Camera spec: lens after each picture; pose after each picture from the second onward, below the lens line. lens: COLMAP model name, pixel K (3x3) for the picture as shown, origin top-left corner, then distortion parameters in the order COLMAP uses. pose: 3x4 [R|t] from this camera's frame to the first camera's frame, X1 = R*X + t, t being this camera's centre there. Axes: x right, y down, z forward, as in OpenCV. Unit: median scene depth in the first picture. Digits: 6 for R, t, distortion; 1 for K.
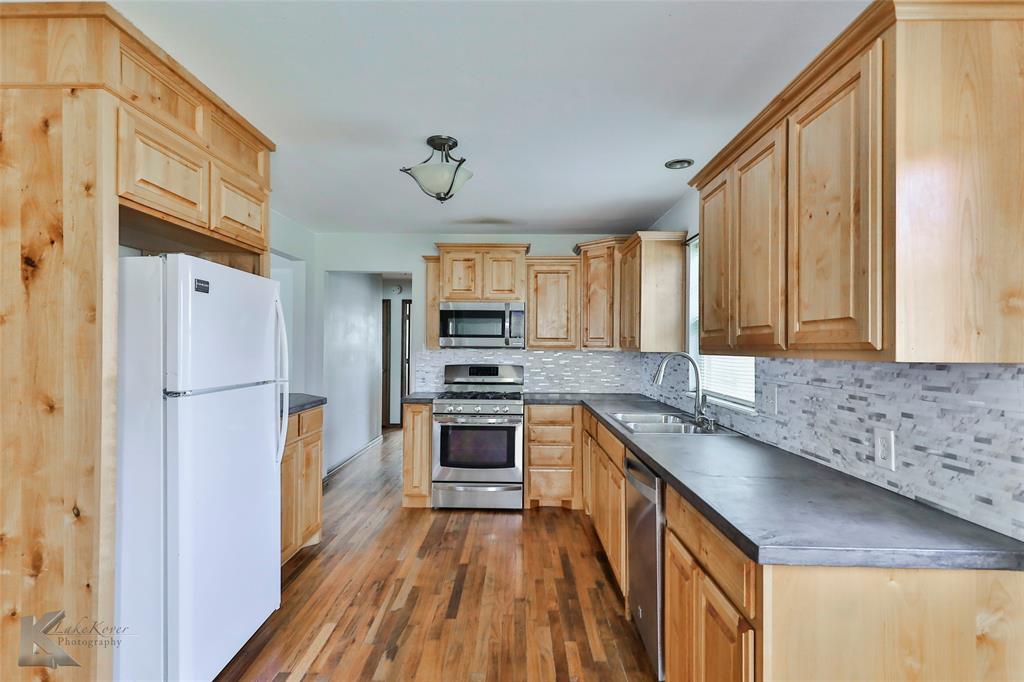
lens RADIAL K [[504.7, 0, 501.2], [0, 504.7, 340.7], [0, 0, 1]] dist [0.014849, -0.001206]
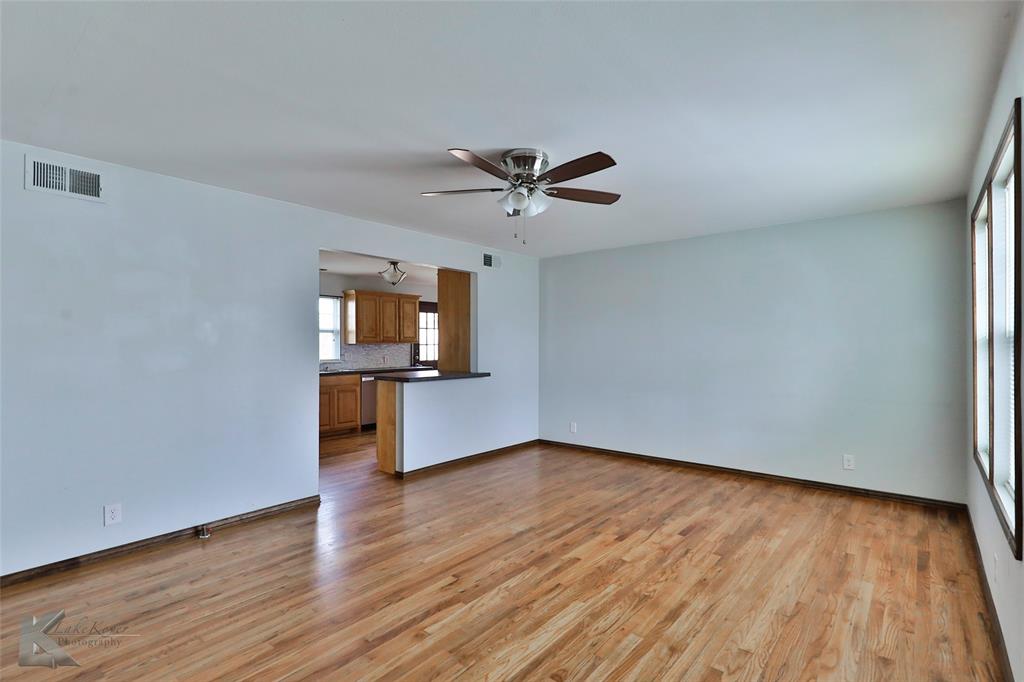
lens RADIAL K [[489.5, 0, 526.1], [0, 489.5, 340.3], [0, 0, 1]] dist [0.012274, -0.000207]
pose [[-0.799924, 0.000793, 0.600101, -1.759387], [-0.007642, 0.999905, -0.011509, 0.025189], [-0.600053, -0.013793, -0.799841, 2.118456]]
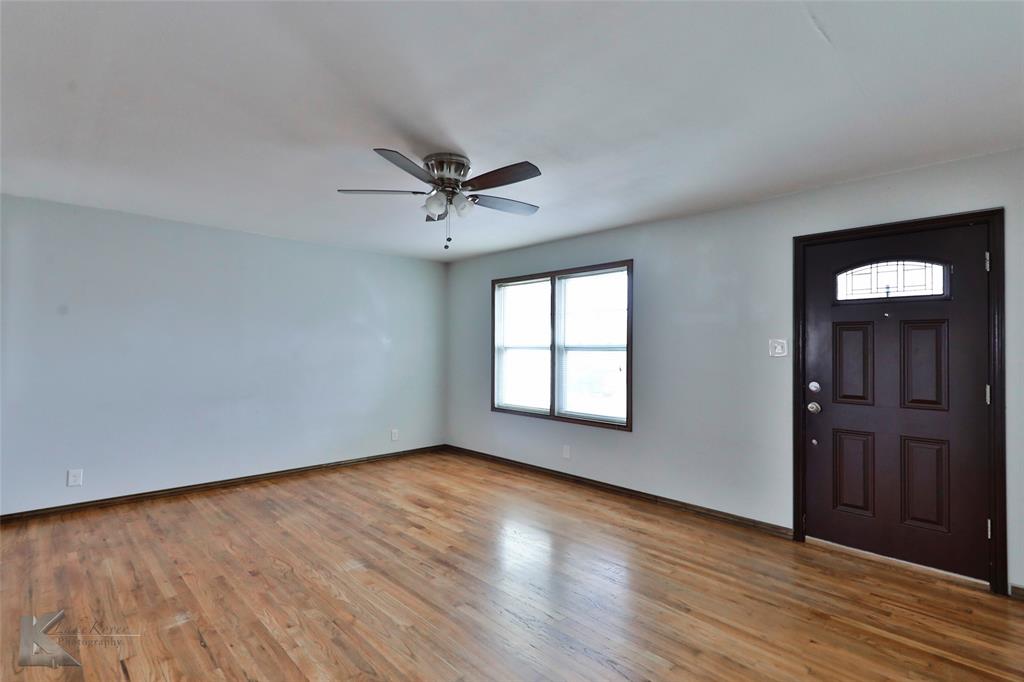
lens RADIAL K [[489.4, 0, 508.6], [0, 489.4, 342.2], [0, 0, 1]] dist [0.023804, -0.010578]
pose [[-0.700854, -0.020847, -0.713000, -0.654693], [-0.005734, 0.999705, -0.023594, 0.029125], [0.713282, -0.012448, -0.700767, 2.111278]]
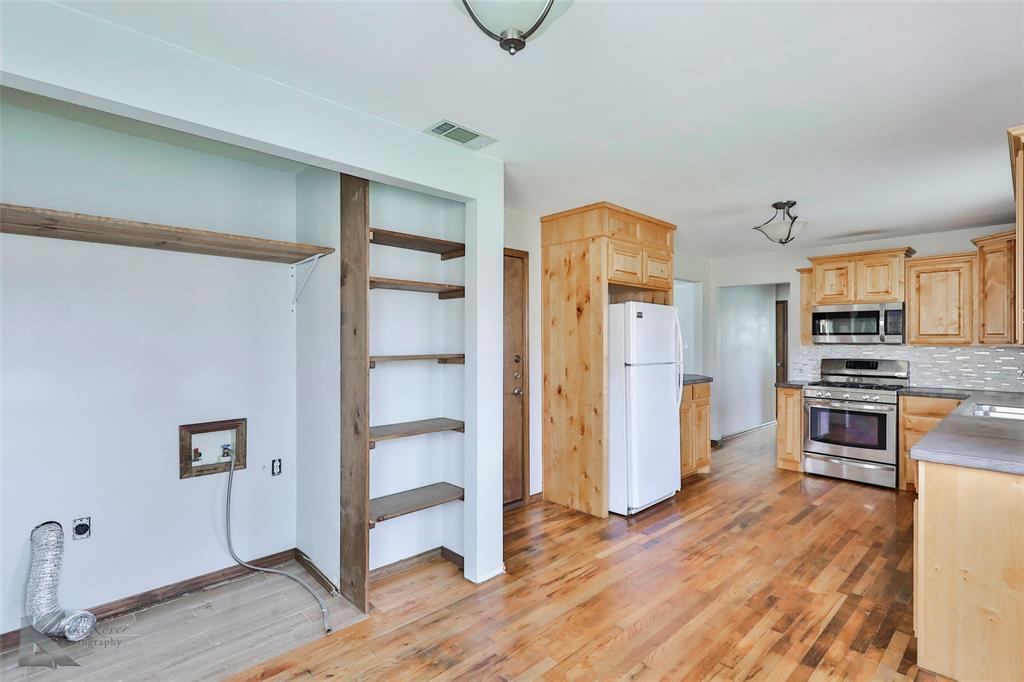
lens RADIAL K [[489.4, 0, 508.6], [0, 489.4, 342.2], [0, 0, 1]] dist [0.023804, -0.010578]
pose [[0.708997, -0.003488, -0.705203, 0.262111], [0.010379, 0.999931, 0.005489, -0.005702], [0.705135, -0.011211, 0.708984, -0.472390]]
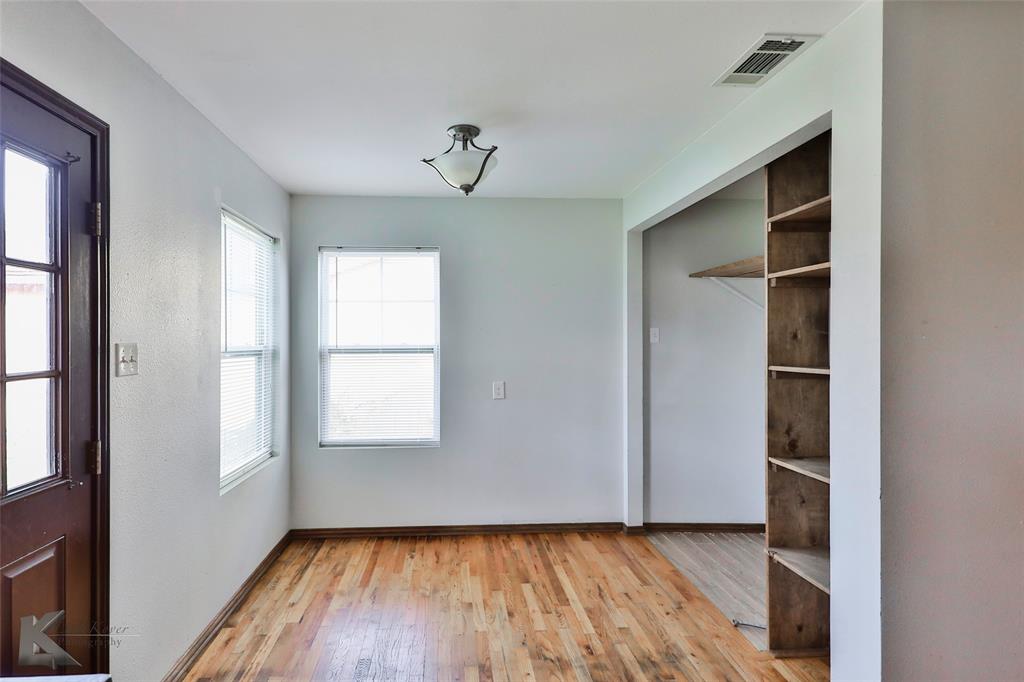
lens RADIAL K [[512.8, 0, 473.6], [0, 512.8, 341.2], [0, 0, 1]] dist [0.023484, -0.000178]
pose [[-0.996990, -0.003680, -0.077441, 0.032140], [-0.002978, 0.999953, -0.009186, -0.005024], [0.077472, -0.008927, -0.996955, 0.599384]]
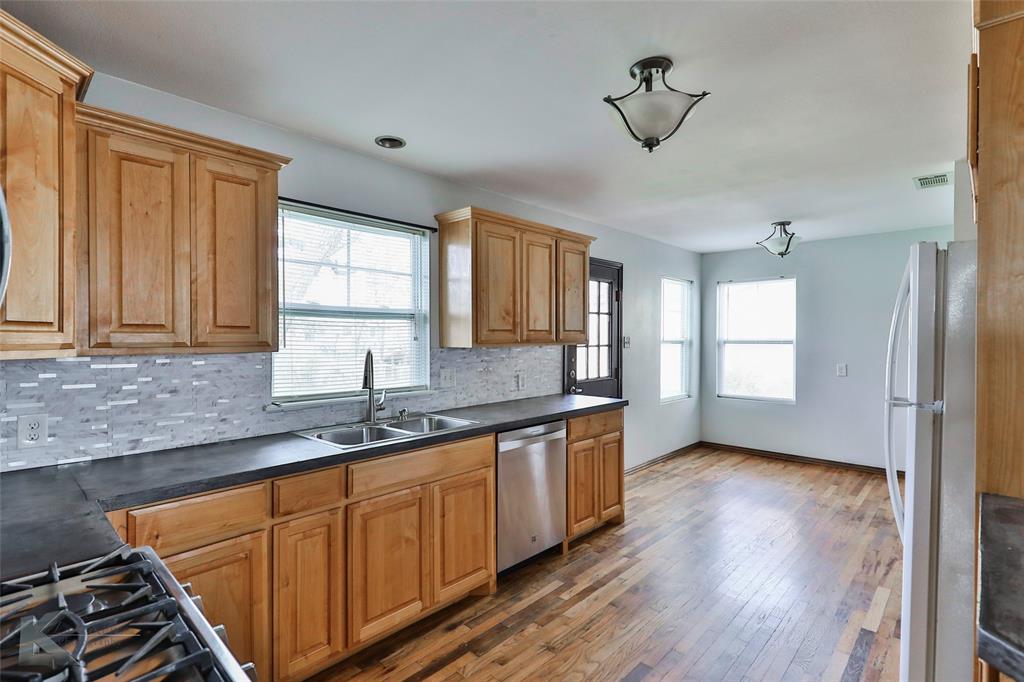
lens RADIAL K [[487.2, 0, 514.8], [0, 487.2, 342.5], [0, 0, 1]] dist [0.021383, -0.009433]
pose [[-0.753811, -0.012494, 0.656973, -0.361939], [-0.009916, 0.999922, 0.007638, 0.003179], [-0.657017, -0.000757, -0.753876, 1.366264]]
